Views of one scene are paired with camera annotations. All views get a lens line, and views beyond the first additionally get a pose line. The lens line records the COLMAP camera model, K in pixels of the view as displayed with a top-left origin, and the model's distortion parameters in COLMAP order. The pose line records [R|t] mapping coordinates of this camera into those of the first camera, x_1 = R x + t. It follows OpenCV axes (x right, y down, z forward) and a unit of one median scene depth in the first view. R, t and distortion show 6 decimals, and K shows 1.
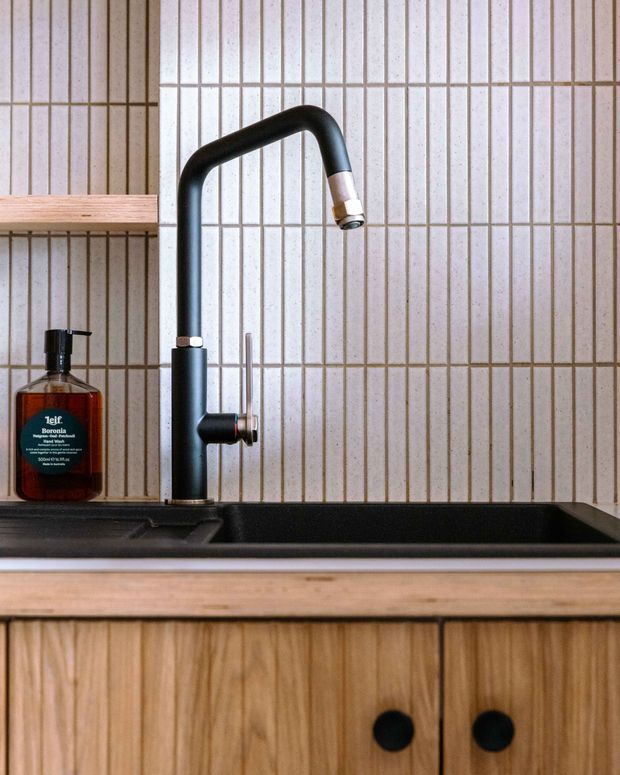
lens RADIAL K [[3364.5, 0, 310.0], [0, 3364.5, 387.5], [0, 0, 1]] dist [-0.008680, -0.533296]
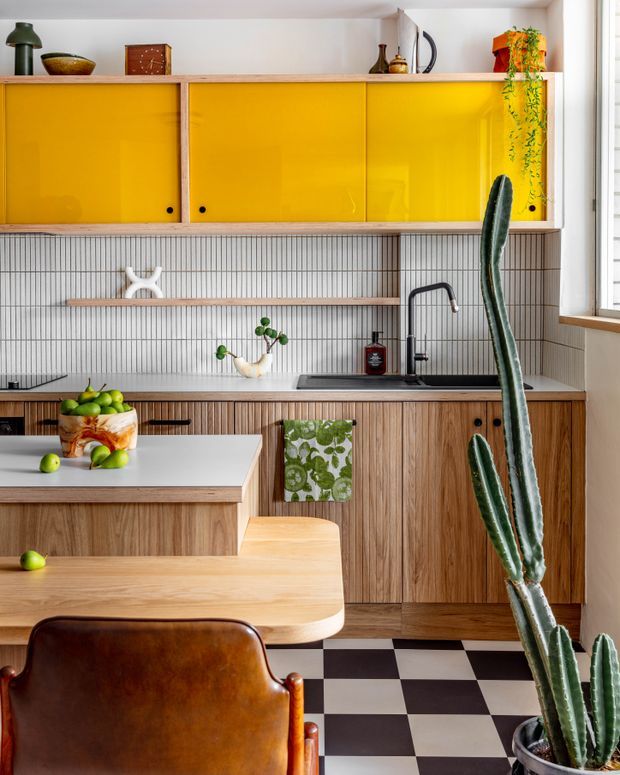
lens RADIAL K [[1976.7, 0, 310.0], [0, 1976.7, 387.5], [0, 0, 1]] dist [0.036806, -0.123637]
pose [[0.999974, -0.002349, 0.006770, -0.176802], [0.001984, 0.998571, 0.053399, -0.080157], [-0.006886, -0.053384, 0.998550, -1.418465]]
